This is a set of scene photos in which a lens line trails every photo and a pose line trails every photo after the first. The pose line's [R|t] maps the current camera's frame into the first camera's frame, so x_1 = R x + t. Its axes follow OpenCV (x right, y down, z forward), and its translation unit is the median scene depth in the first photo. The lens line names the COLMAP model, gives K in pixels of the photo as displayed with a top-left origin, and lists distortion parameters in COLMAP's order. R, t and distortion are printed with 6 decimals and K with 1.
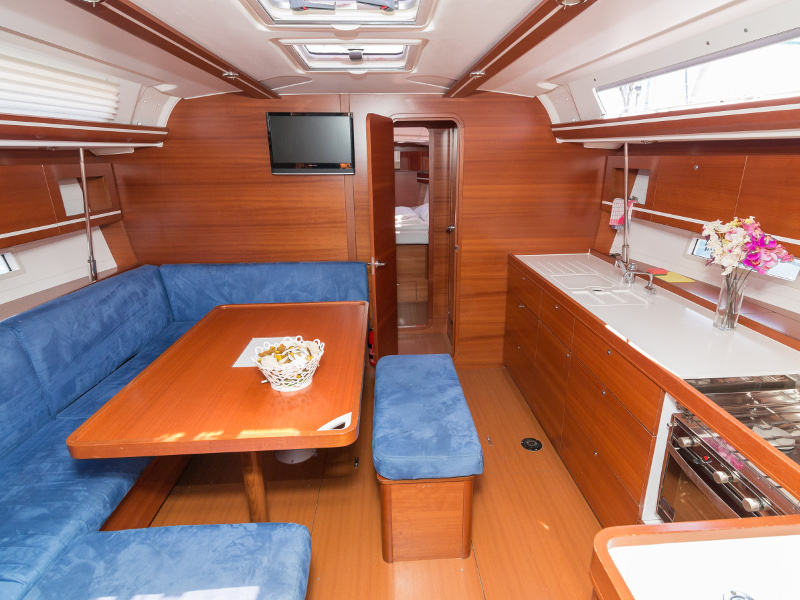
lens RADIAL K [[423.0, 0, 415.4], [0, 423.0, 301.9], [0, 0, 1]] dist [-0.019946, -0.000488]
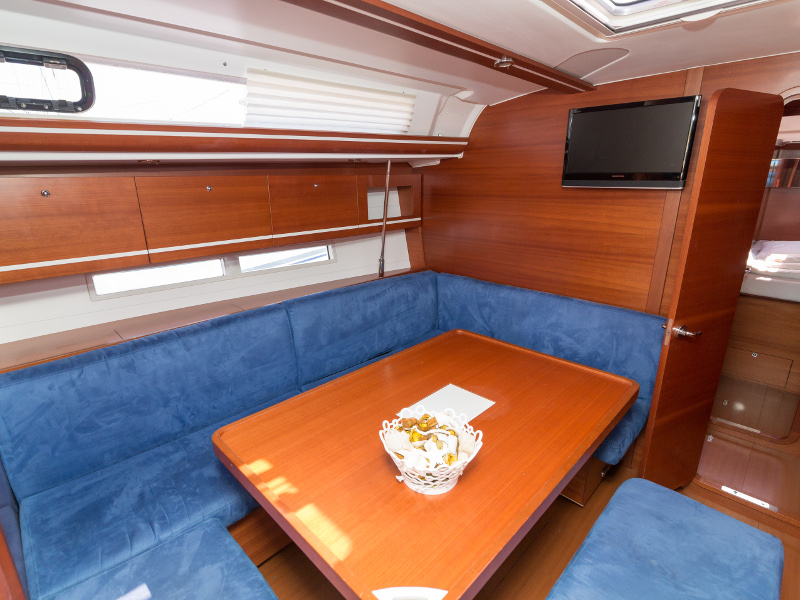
lens RADIAL K [[402.1, 0, 400.0], [0, 402.1, 300.0], [0, 0, 1]] dist [0.000252, -0.000328]
pose [[0.652825, 0.216815, -0.725817, 0.067650], [-0.231987, 0.969349, 0.080905, -0.089567], [0.721111, 0.115563, 0.683113, 0.292754]]
